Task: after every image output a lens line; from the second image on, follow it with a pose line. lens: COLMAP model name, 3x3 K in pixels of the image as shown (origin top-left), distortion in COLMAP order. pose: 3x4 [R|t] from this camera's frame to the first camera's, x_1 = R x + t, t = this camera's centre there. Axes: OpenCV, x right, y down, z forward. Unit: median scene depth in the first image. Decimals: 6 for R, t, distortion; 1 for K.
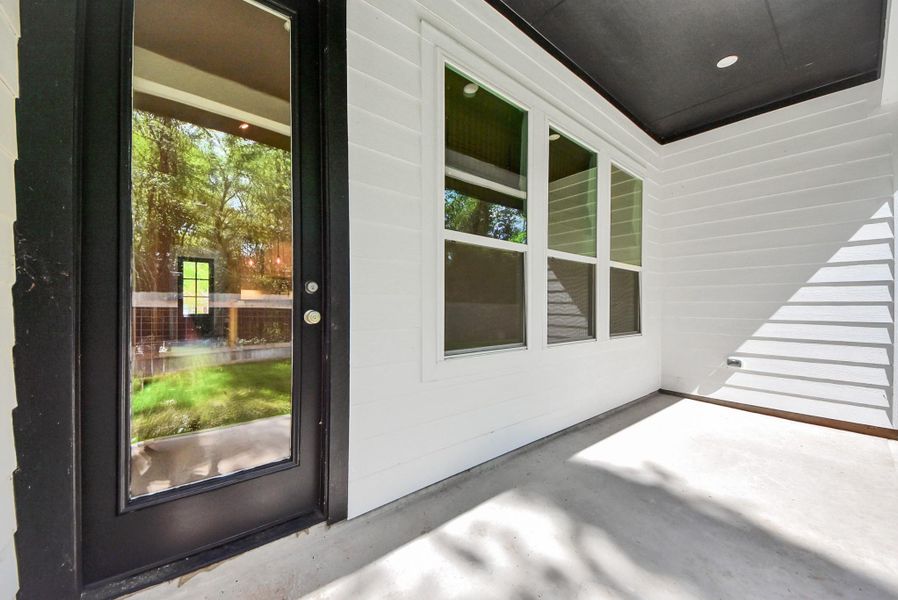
lens RADIAL K [[336.3, 0, 446.0], [0, 336.3, 303.2], [0, 0, 1]] dist [0.026451, -0.018619]
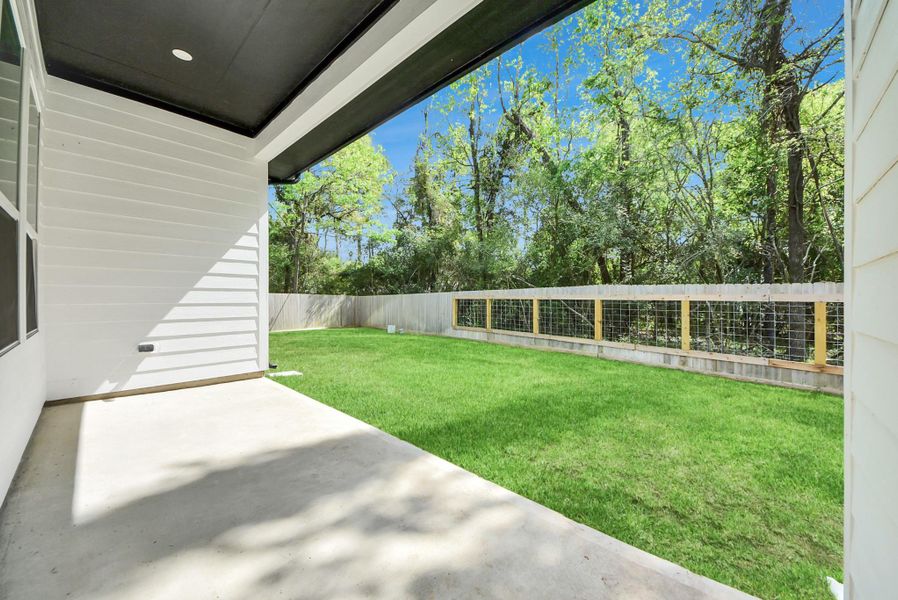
lens RADIAL K [[331.7, 0, 455.7], [0, 331.7, 302.4], [0, 0, 1]] dist [0.040541, -0.024767]
pose [[-0.153204, -0.028916, 0.987771, -0.278928], [-0.016958, 0.999502, 0.026629, -0.000575], [-0.988049, -0.012671, -0.153618, 0.272467]]
